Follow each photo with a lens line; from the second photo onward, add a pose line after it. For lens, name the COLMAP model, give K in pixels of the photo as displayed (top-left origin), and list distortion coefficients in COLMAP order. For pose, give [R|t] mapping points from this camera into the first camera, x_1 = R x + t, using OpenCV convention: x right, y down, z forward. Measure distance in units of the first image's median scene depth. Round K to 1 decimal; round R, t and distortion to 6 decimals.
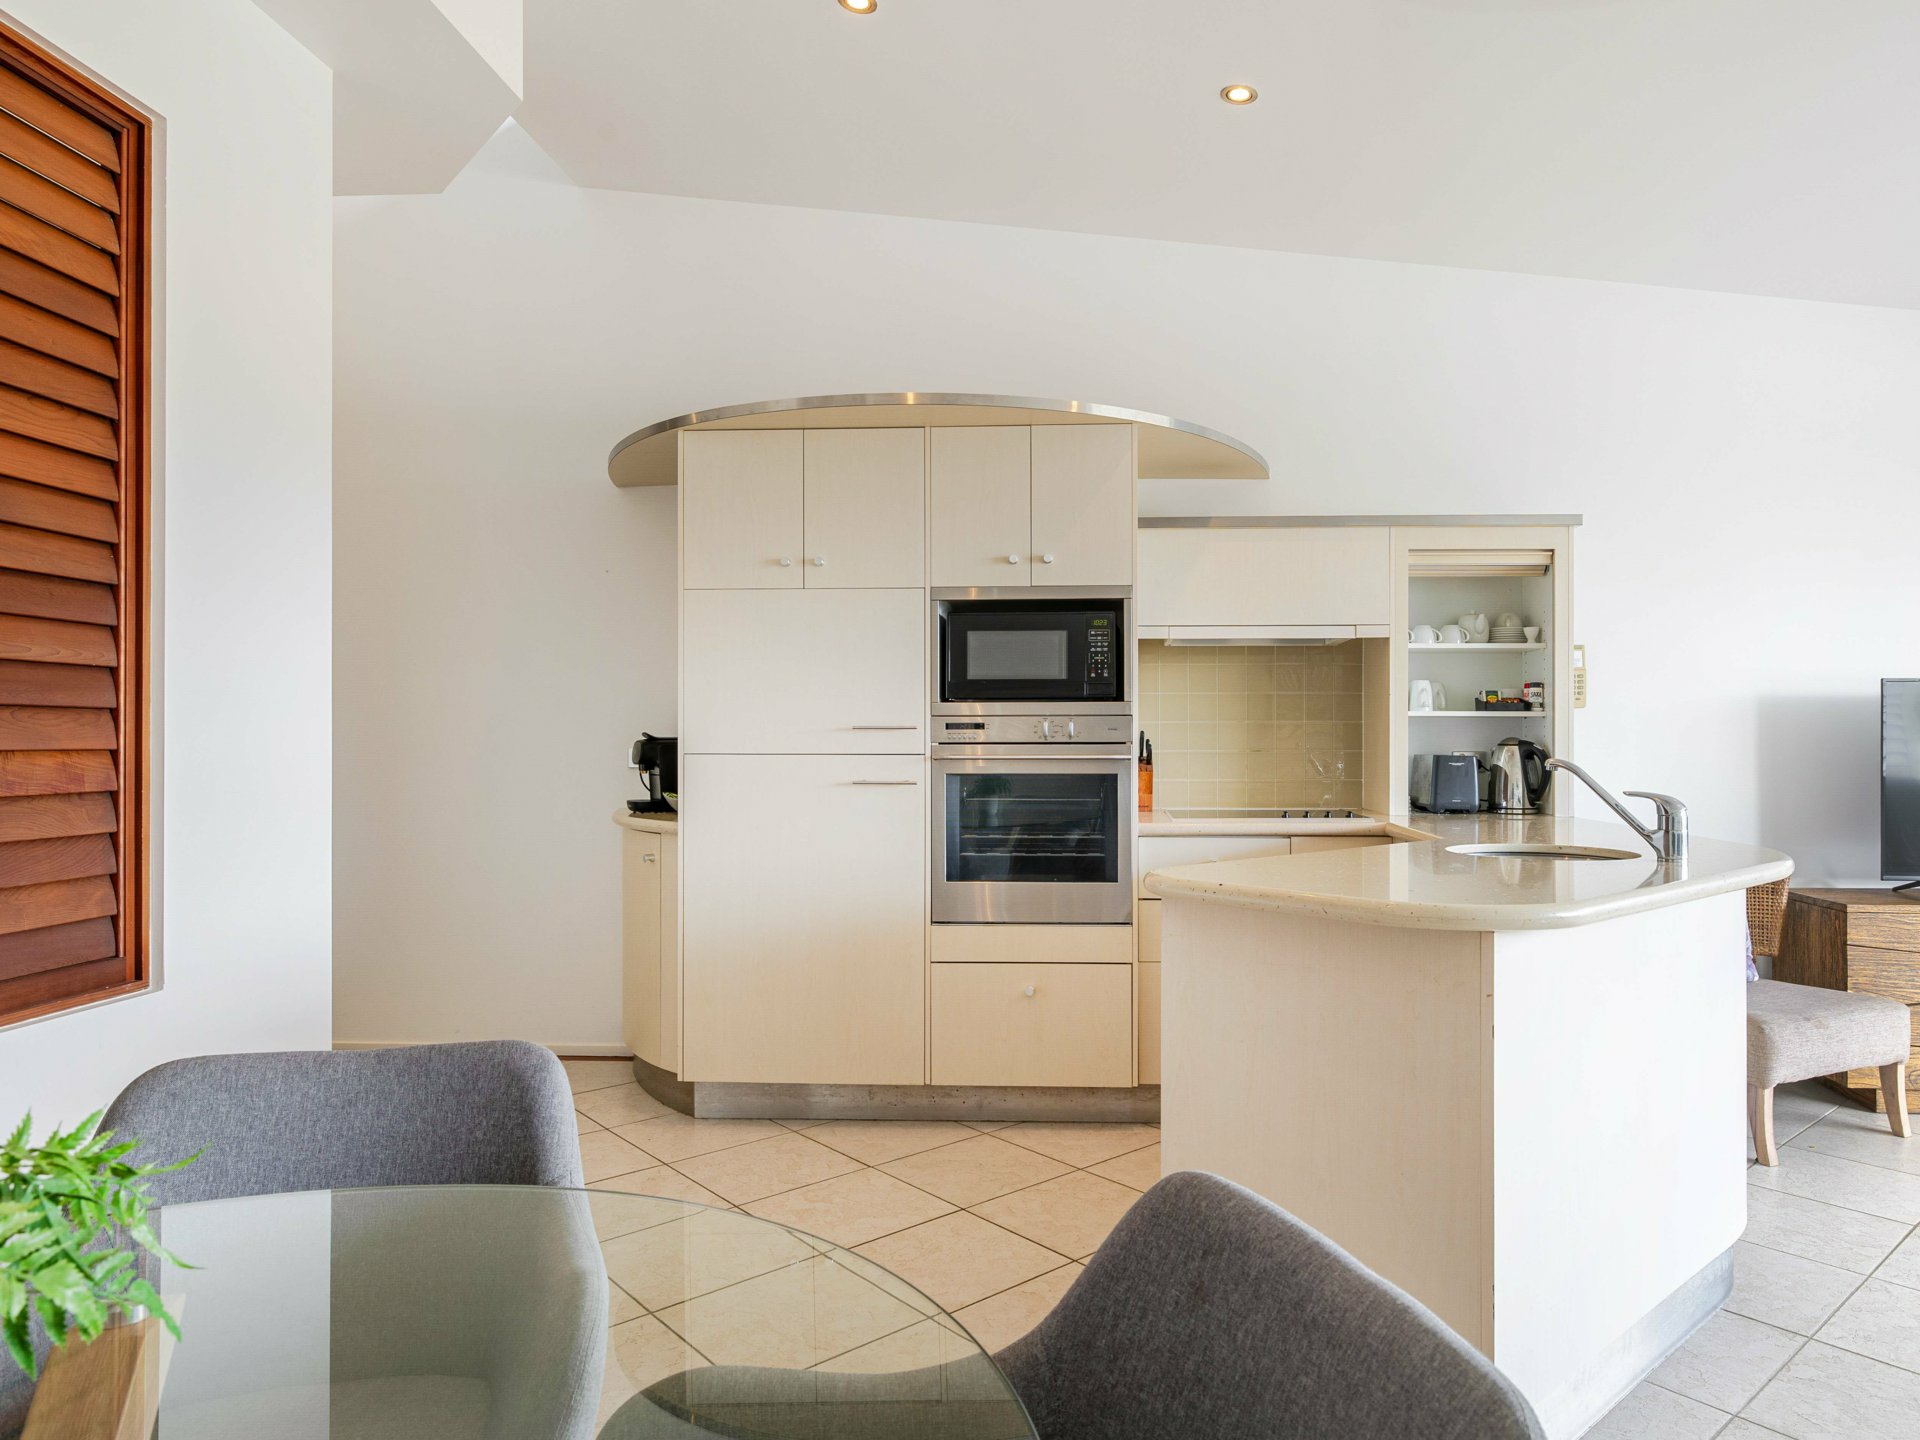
lens RADIAL K [[1130.4, 0, 961.2], [0, 1130.4, 695.5], [0, 0, 1]] dist [-0.005927, -0.001256]
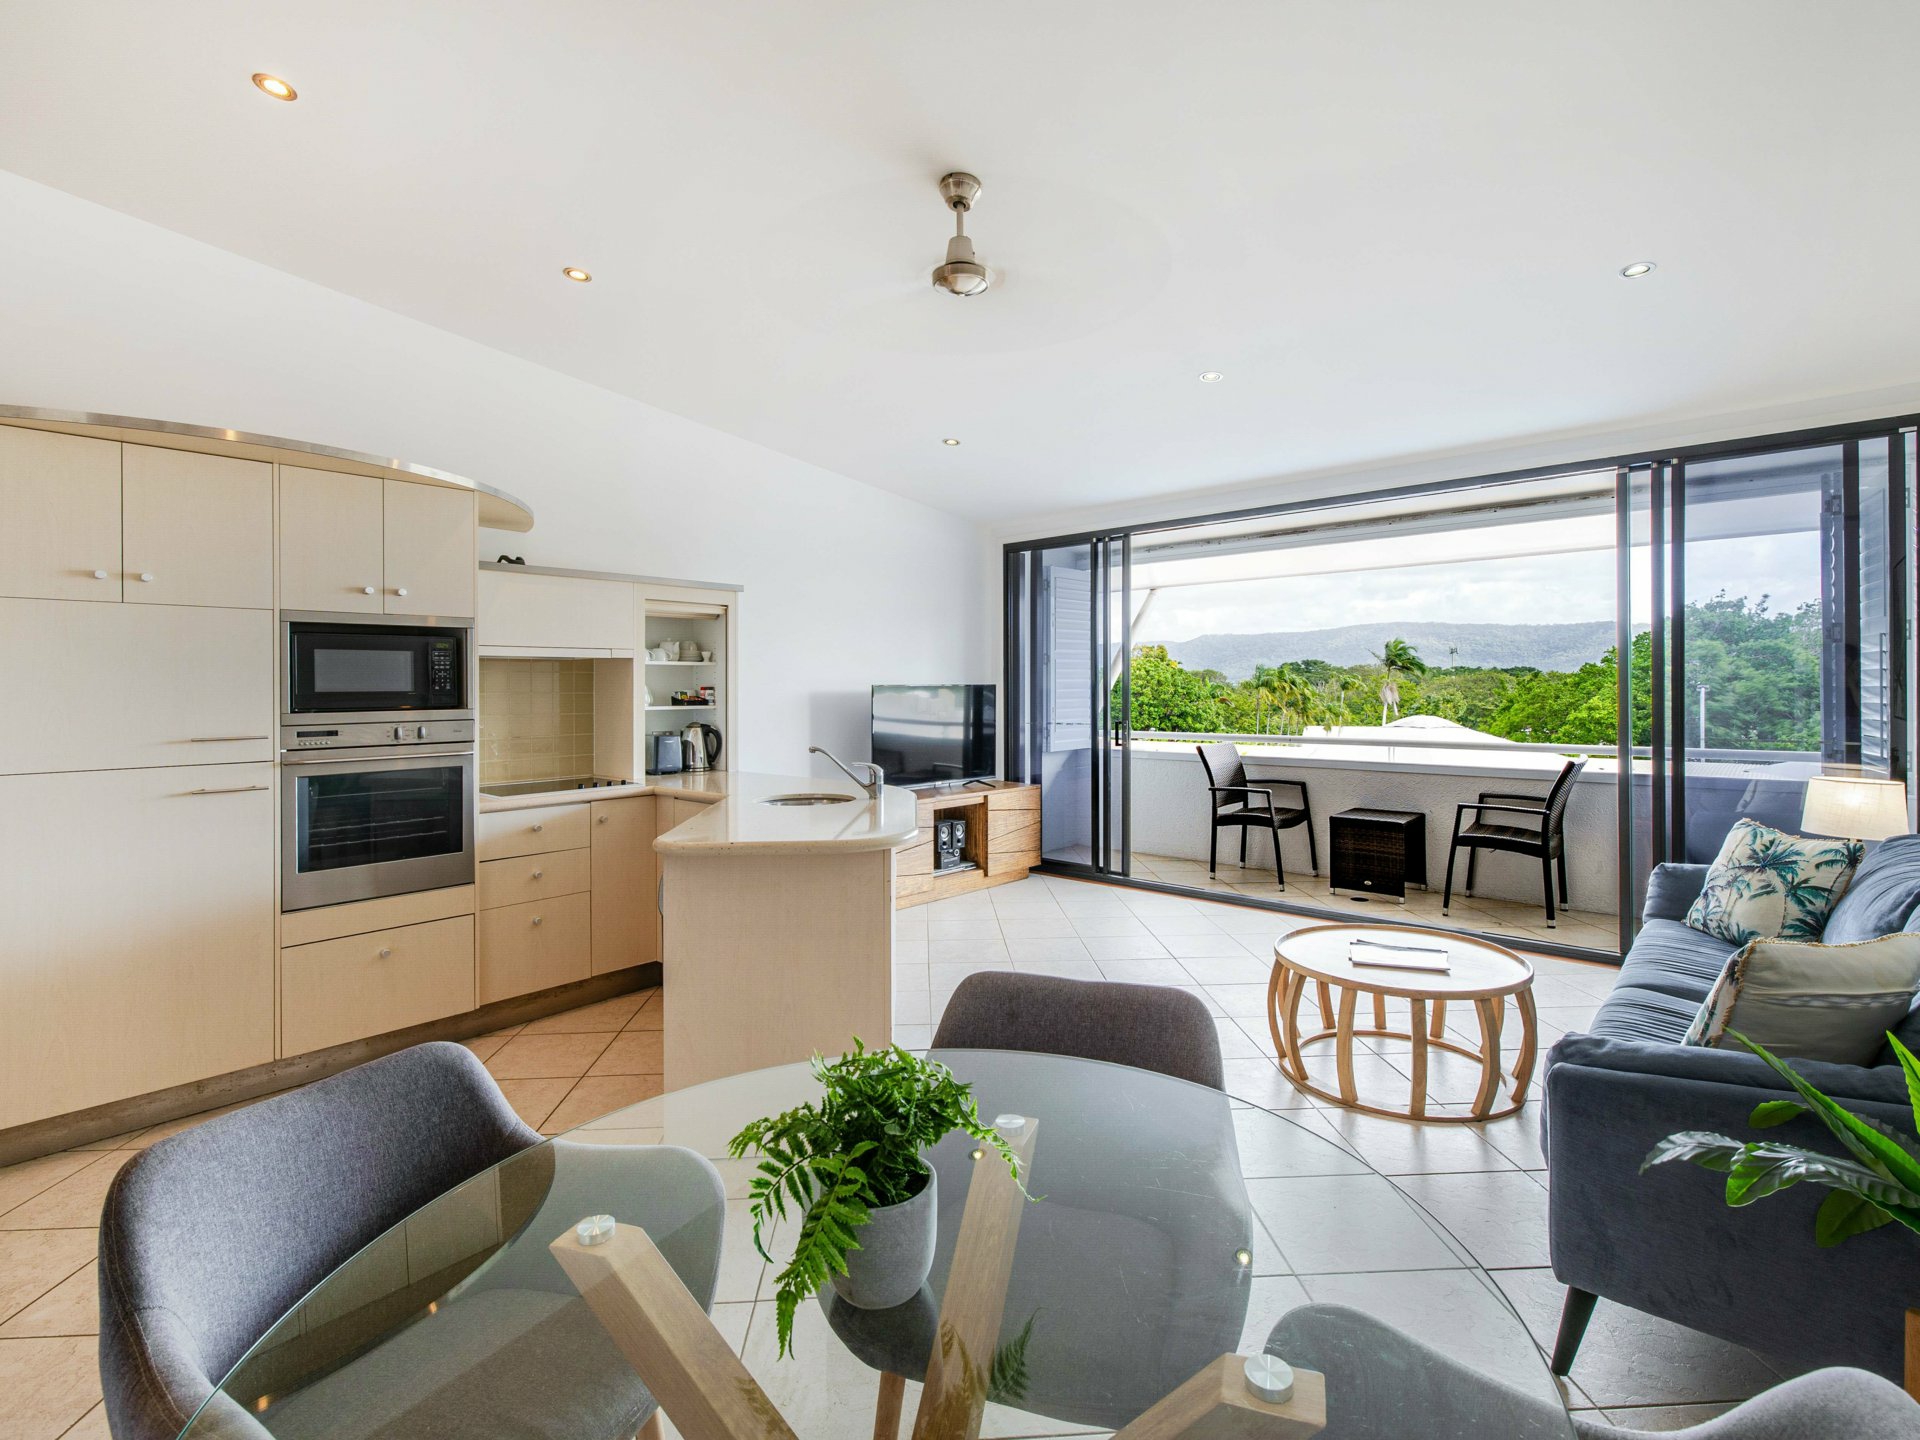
lens RADIAL K [[936.4, 0, 957.7], [0, 936.4, 680.0], [0, 0, 1]] dist [-0.001349, -0.000239]
pose [[0.611775, -0.005008, 0.791016, -0.344599], [-0.003316, 0.999955, 0.008895, -0.037252], [-0.791025, -0.008065, 0.611731, -0.084437]]
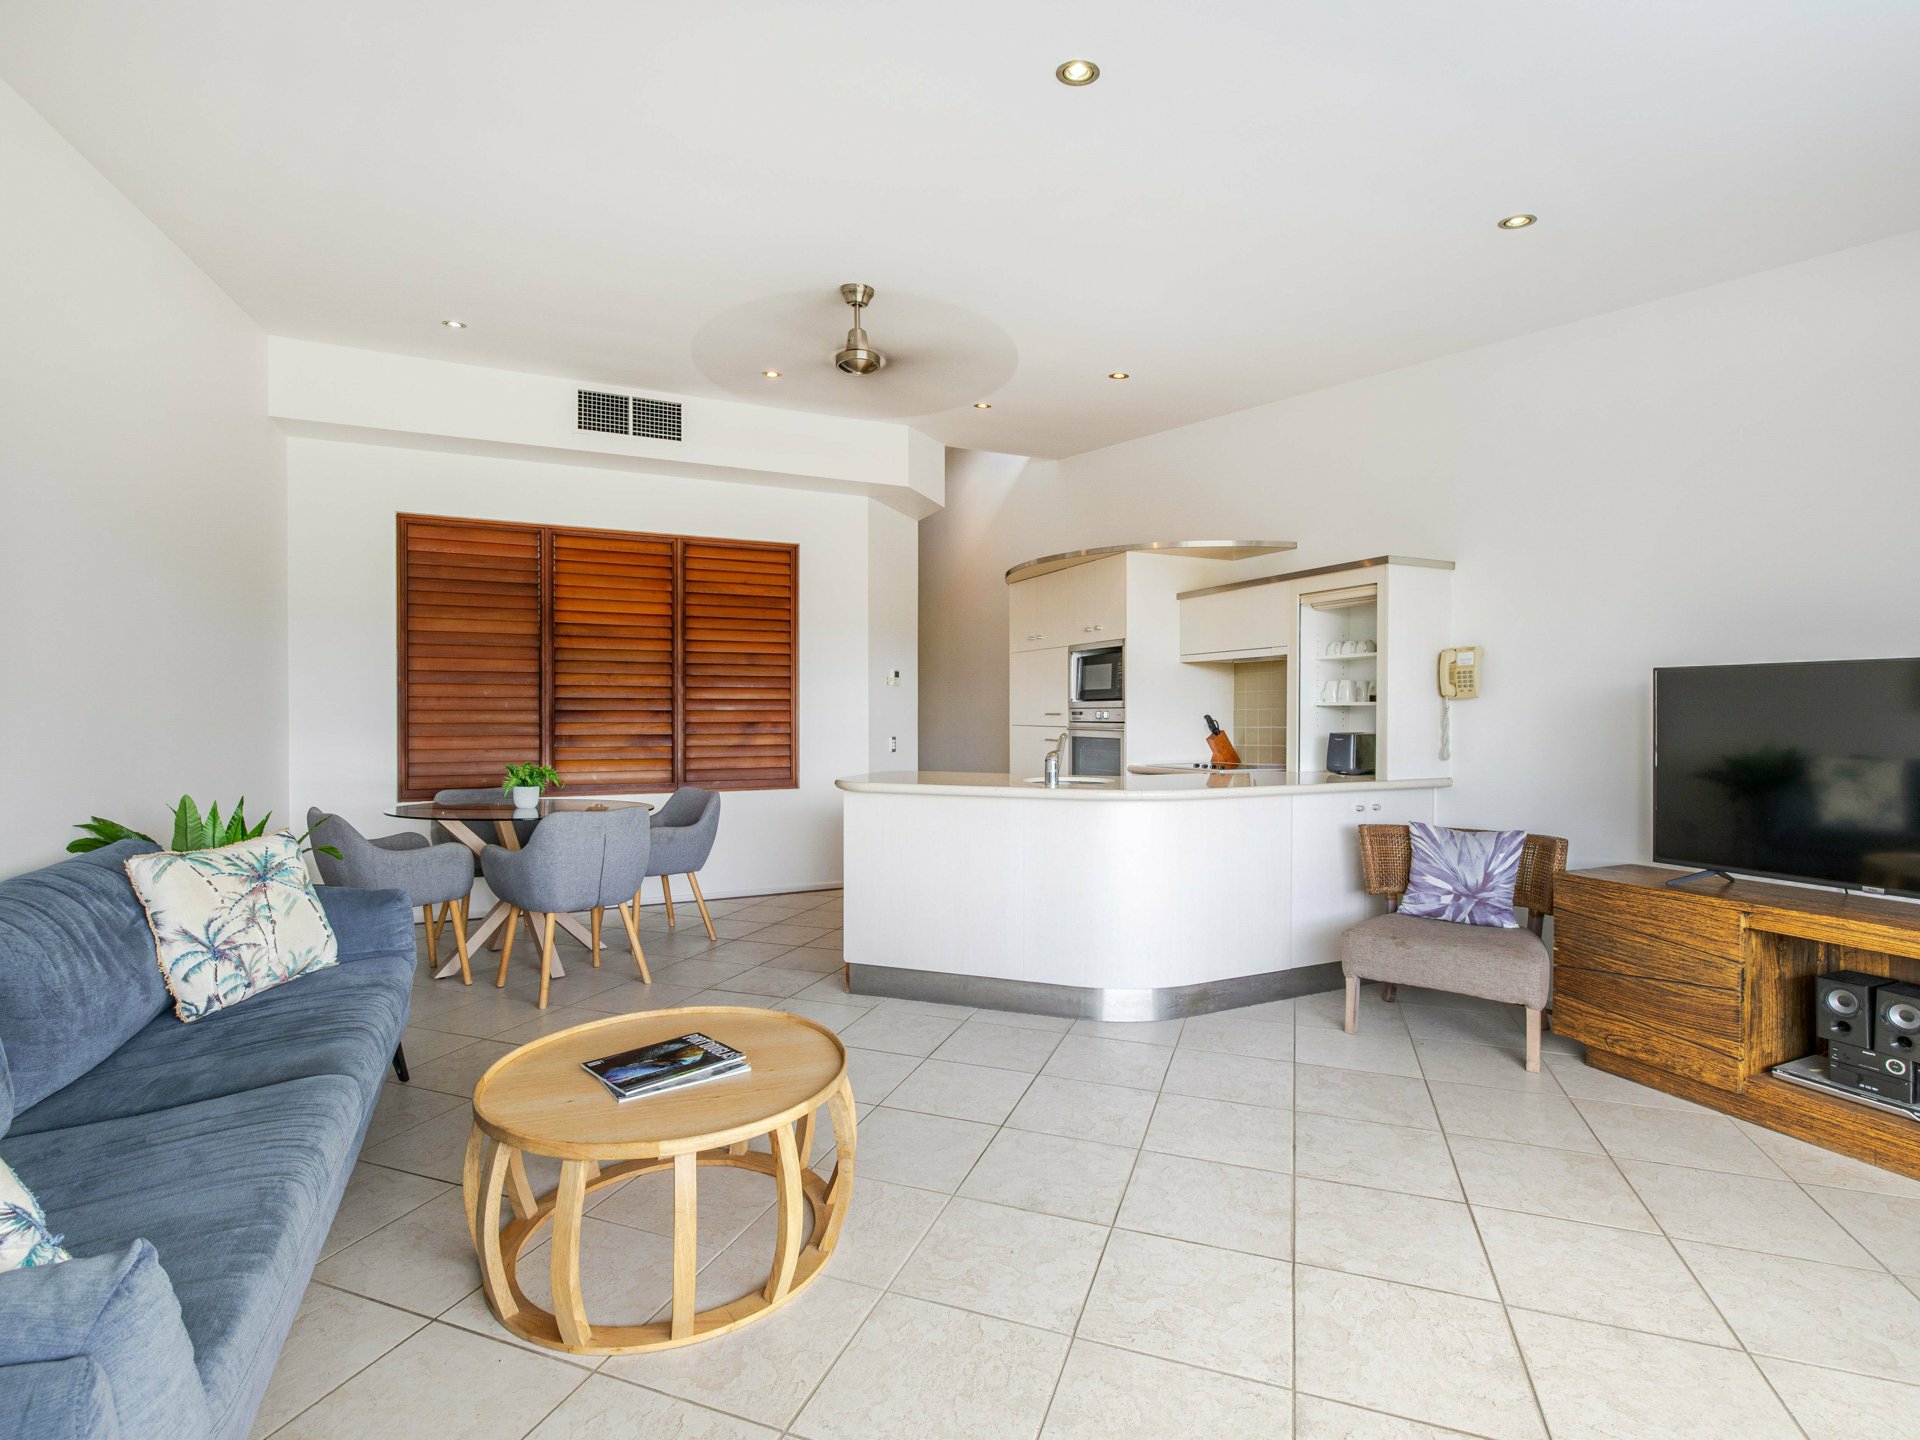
lens RADIAL K [[944.0, 0, 995.3], [0, 944.0, 717.3], [0, 0, 1]] dist [0.028945, 0.000254]
pose [[0.502677, 0.000664, -0.864474, 1.373232], [0.031798, 0.999309, 0.019258, -0.003397], [0.863889, -0.037169, 0.502308, 0.013547]]
